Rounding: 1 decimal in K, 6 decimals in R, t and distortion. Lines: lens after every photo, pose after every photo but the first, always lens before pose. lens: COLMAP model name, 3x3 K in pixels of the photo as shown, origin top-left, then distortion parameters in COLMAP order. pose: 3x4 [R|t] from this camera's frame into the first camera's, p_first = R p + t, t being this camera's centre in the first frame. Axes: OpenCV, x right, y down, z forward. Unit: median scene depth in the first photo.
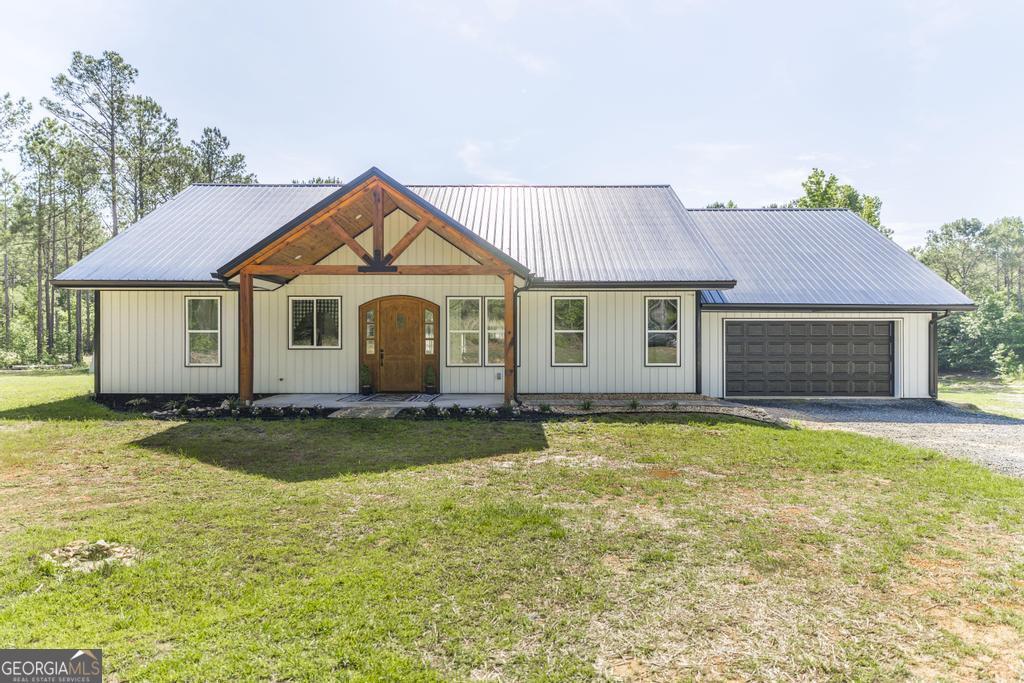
lens RADIAL K [[574.7, 0, 517.3], [0, 574.7, 336.8], [0, 0, 1]] dist [-0.002655, 0.005832]
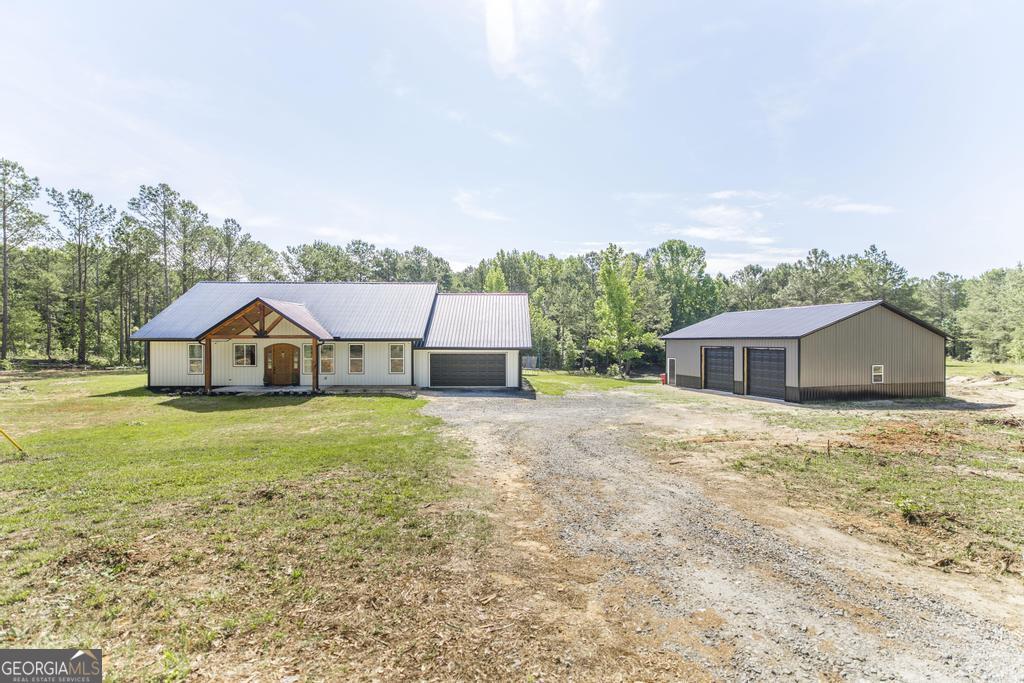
lens RADIAL K [[458.1, 0, 515.6], [0, 458.1, 339.3], [0, 0, 1]] dist [0.010863, 0.000496]
pose [[0.999861, 0.000427, 0.016645, 0.702103], [-0.000564, 0.999966, 0.008215, -0.103342], [-0.016641, -0.008224, 0.999828, -0.866859]]
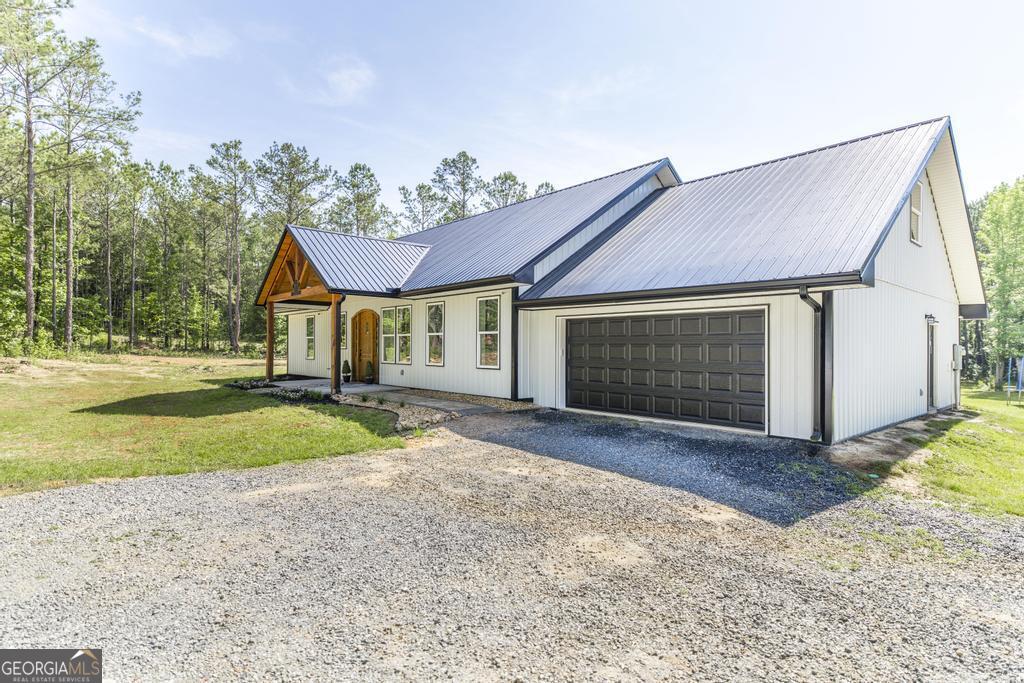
lens RADIAL K [[537.2, 0, 512.8], [0, 537.2, 345.0], [0, 0, 1]] dist [0.019269, 0.000633]
pose [[0.653308, 0.000146, -0.757092, 0.966010], [-0.002289, 0.999996, -0.001782, 0.013152], [0.757089, 0.002897, 0.653306, 0.434946]]
